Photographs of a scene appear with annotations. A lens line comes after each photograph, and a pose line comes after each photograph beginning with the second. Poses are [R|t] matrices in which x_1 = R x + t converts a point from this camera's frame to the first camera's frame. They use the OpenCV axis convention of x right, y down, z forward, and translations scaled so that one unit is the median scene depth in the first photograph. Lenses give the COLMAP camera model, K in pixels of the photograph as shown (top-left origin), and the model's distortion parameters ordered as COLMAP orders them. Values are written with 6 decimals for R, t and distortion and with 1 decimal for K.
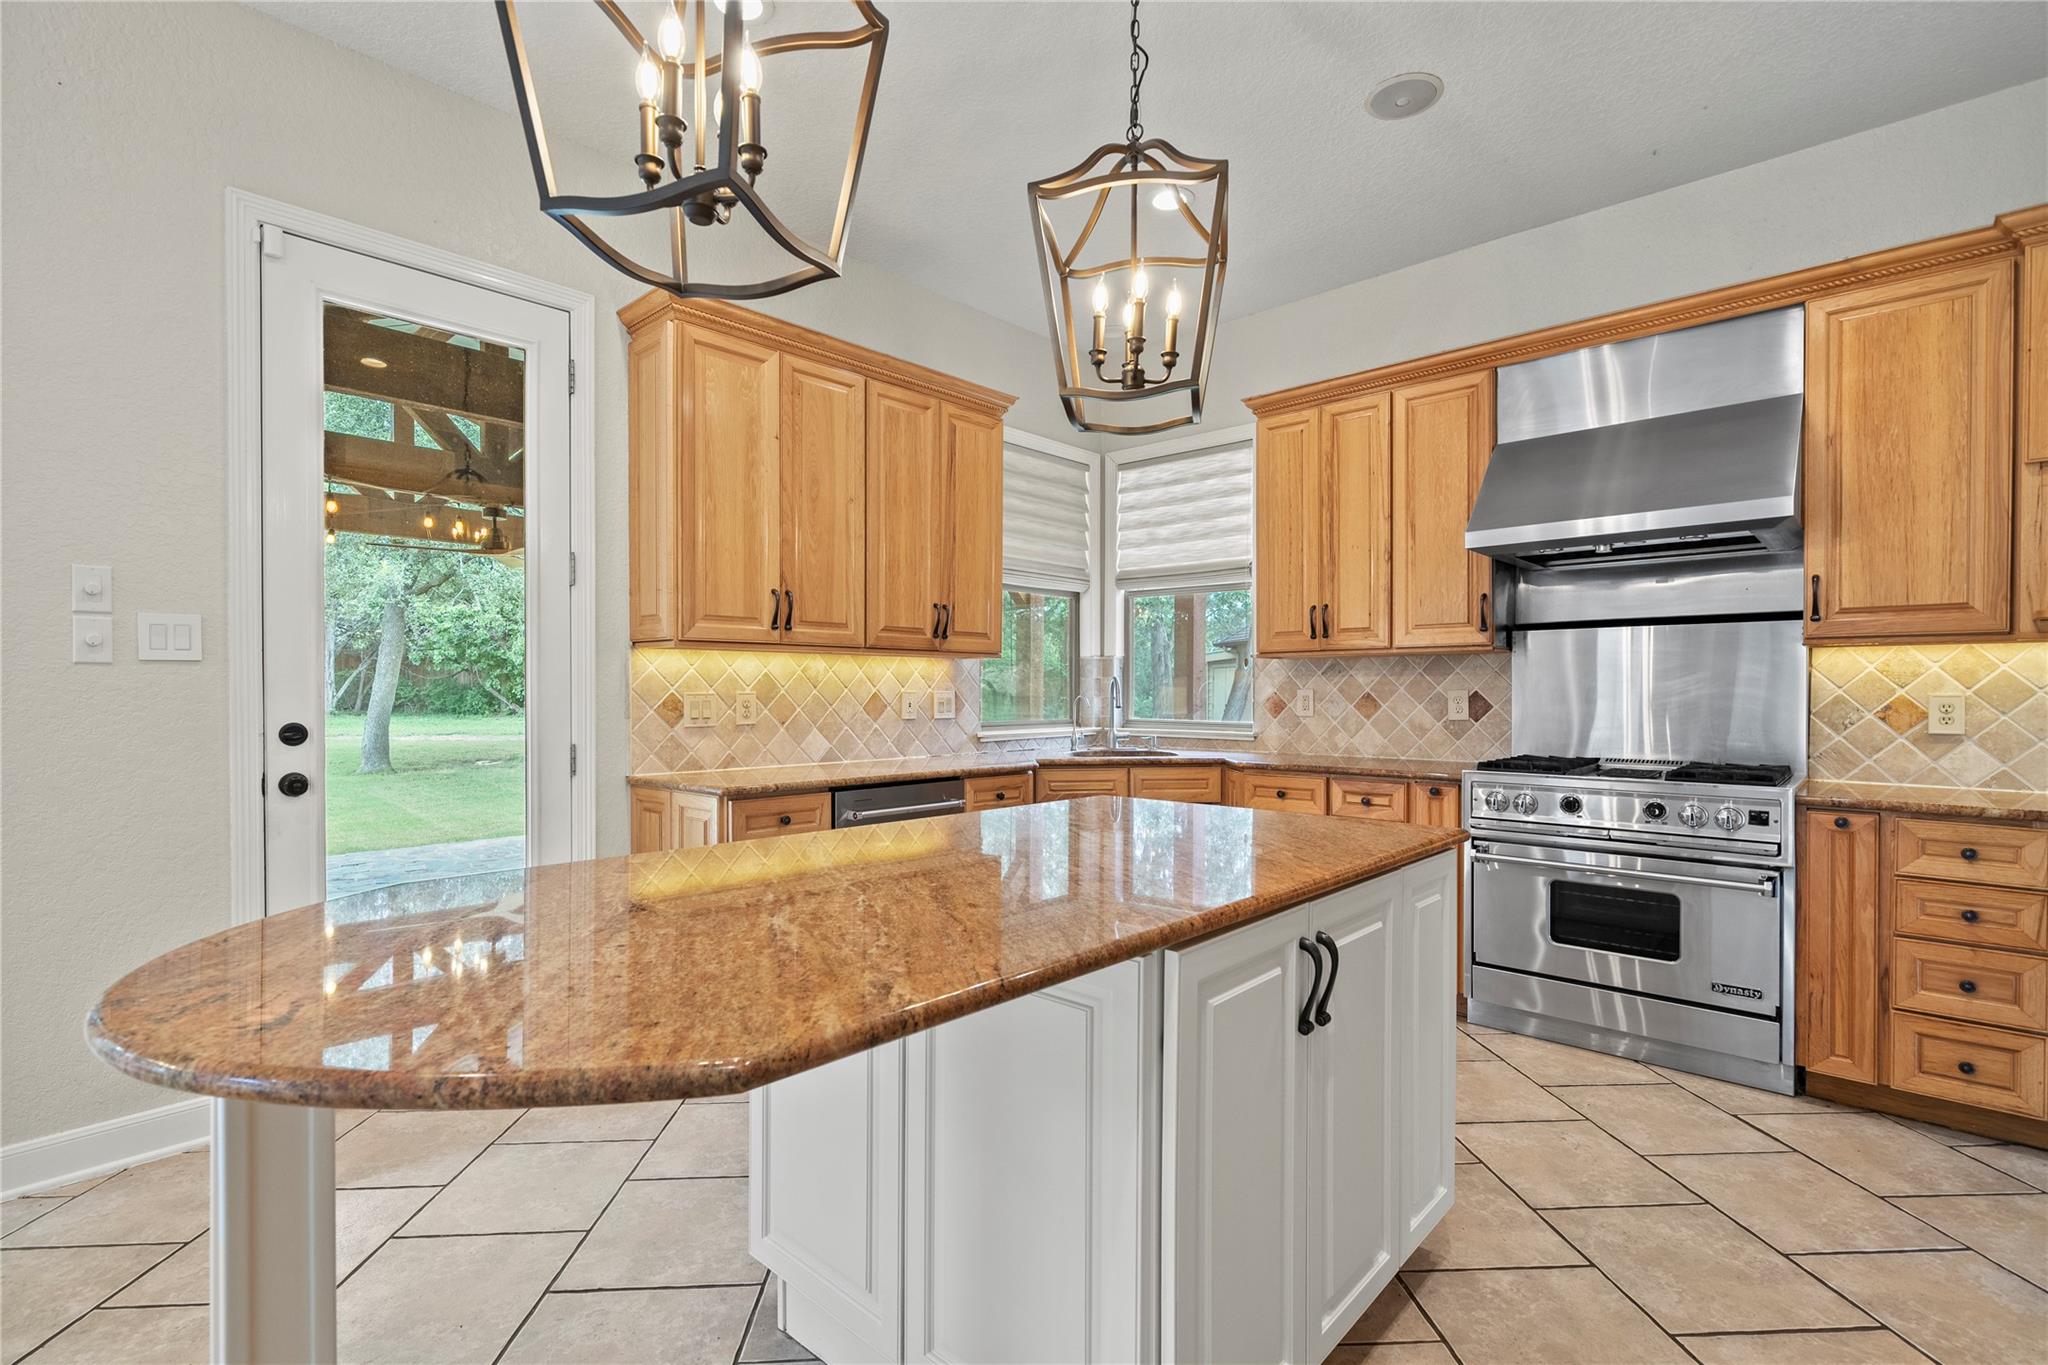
lens RADIAL K [[938.7, 0, 1028.7], [0, 938.7, 696.9], [0, 0, 1]] dist [-0.000868, -0.000141]
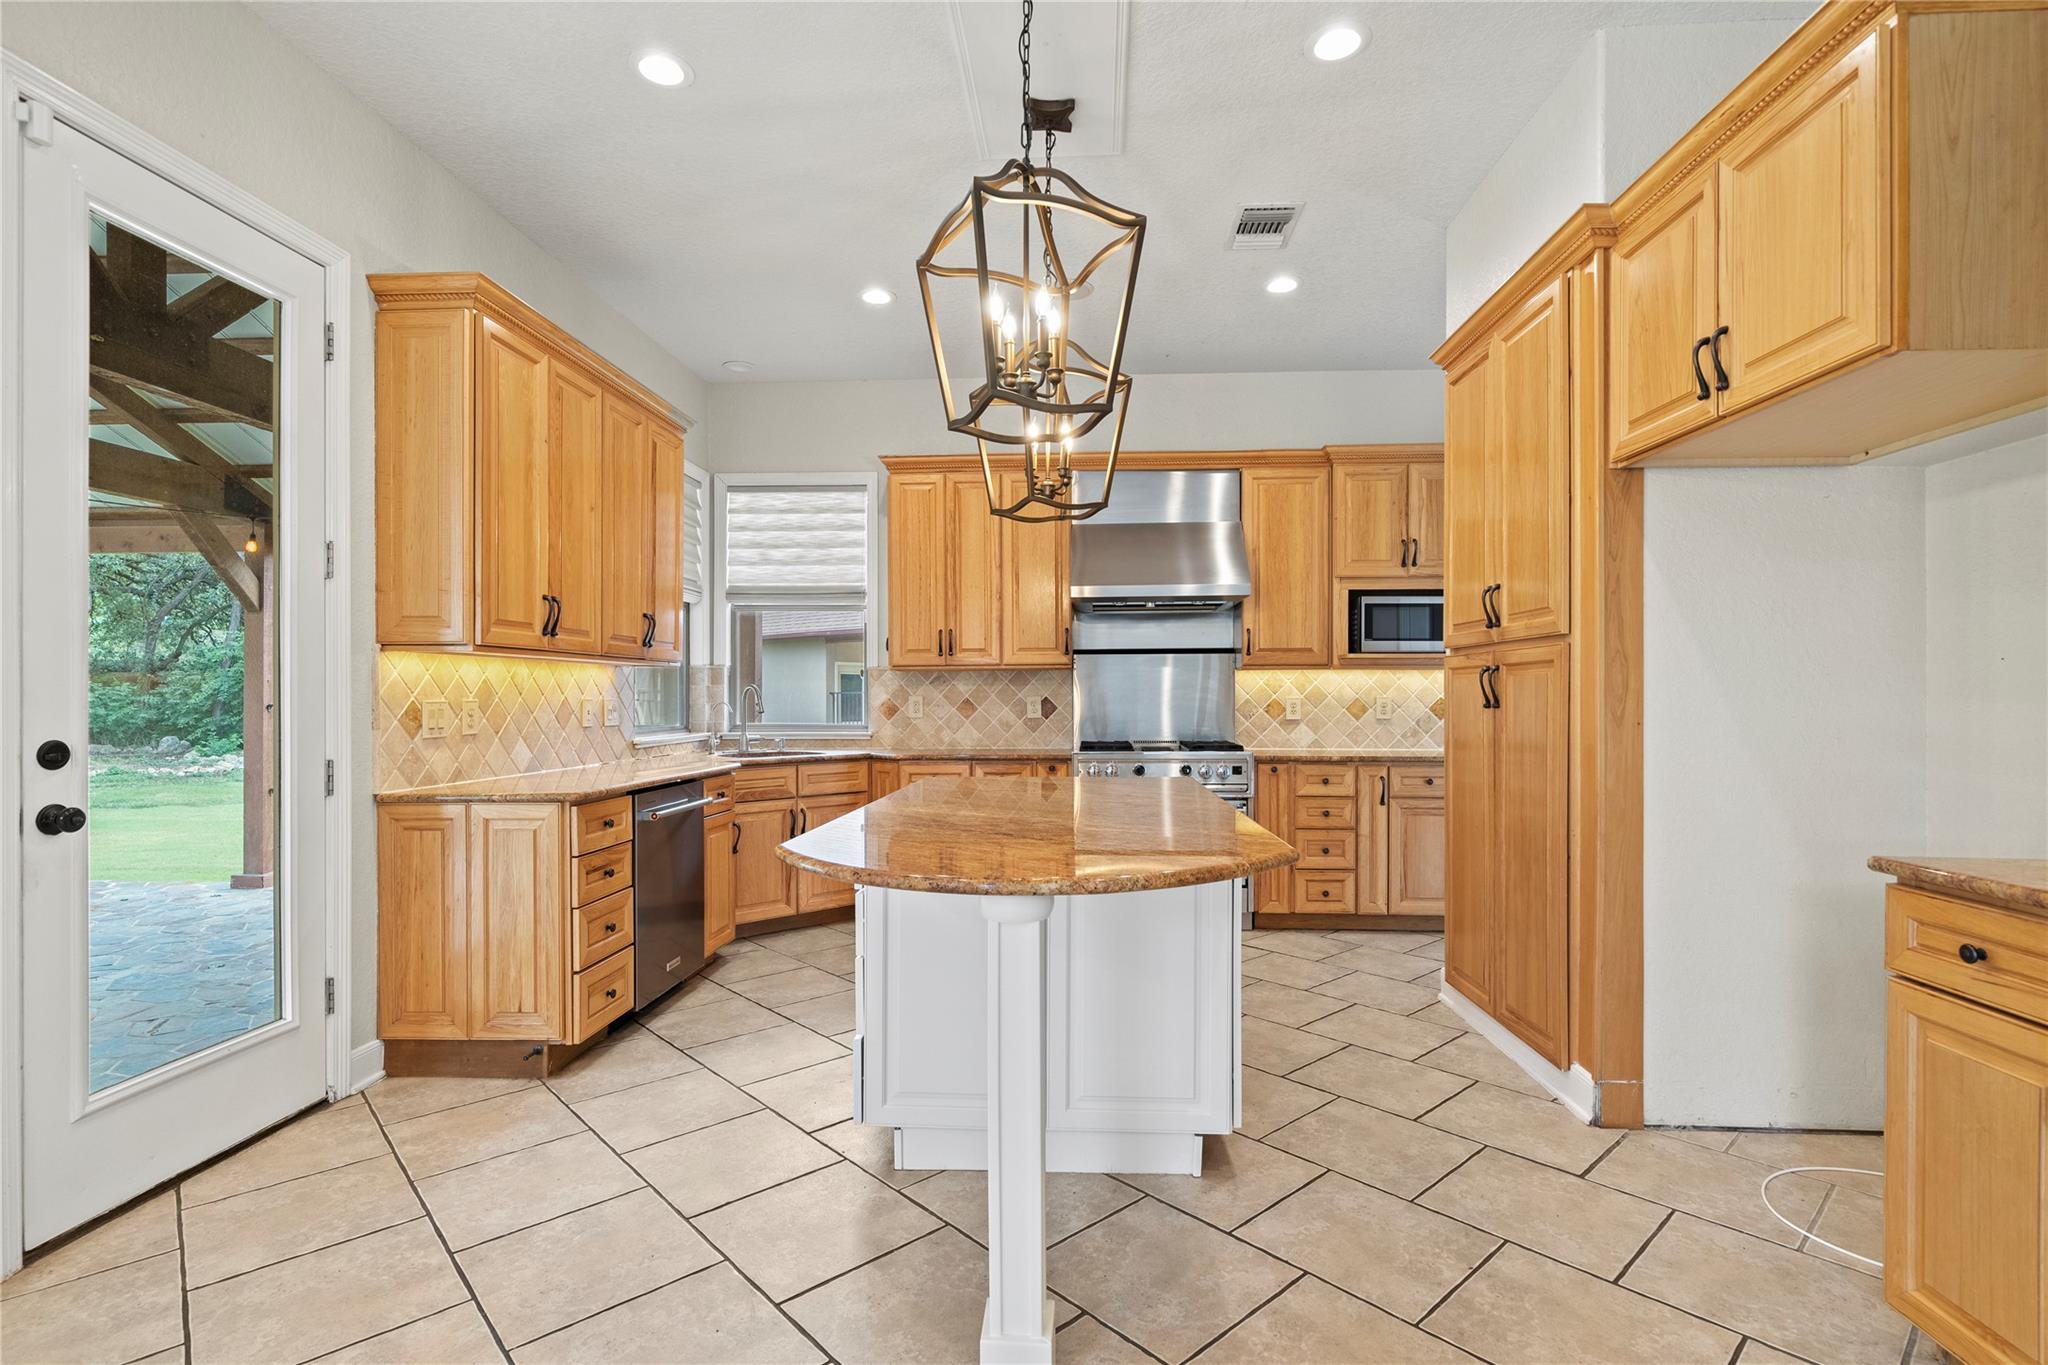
lens RADIAL K [[969.2, 0, 1030.9], [0, 969.2, 695.9], [0, 0, 1]] dist [-0.000540, 0.000171]
pose [[0.774227, -0.002252, 0.632904, -0.550196], [0.008285, 0.999944, -0.006577, 0.002122], [-0.632854, 0.010336, 0.774202, -0.113859]]
